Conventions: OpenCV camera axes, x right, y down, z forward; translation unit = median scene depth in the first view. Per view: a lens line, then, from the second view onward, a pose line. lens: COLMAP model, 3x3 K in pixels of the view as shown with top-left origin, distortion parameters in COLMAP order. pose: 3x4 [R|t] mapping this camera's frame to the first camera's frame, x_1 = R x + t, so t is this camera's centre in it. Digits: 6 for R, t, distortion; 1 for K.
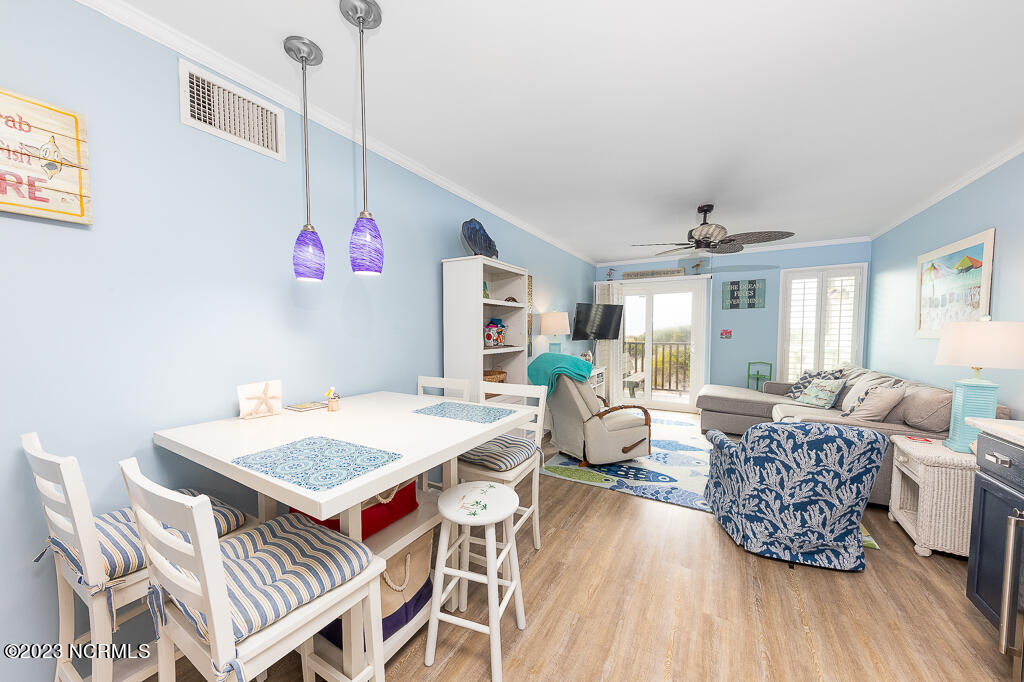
lens RADIAL K [[354.1, 0, 510.7], [0, 354.1, 346.0], [0, 0, 1]] dist [0.002156, -0.000275]
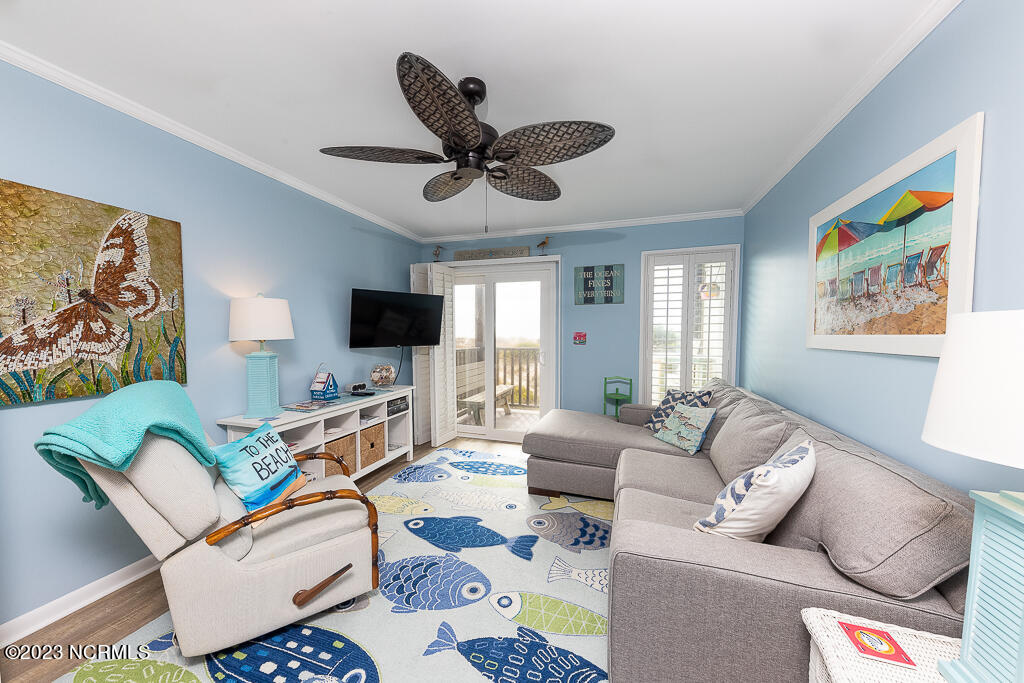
lens RADIAL K [[354.1, 0, 511.3], [0, 354.1, 342.8], [0, 0, 1]] dist [0.002156, -0.000275]
pose [[0.975465, -0.000505, 0.220152, 0.348862], [0.002909, 0.999940, -0.010595, -0.018873], [-0.220133, 0.010975, 0.975408, 0.356594]]
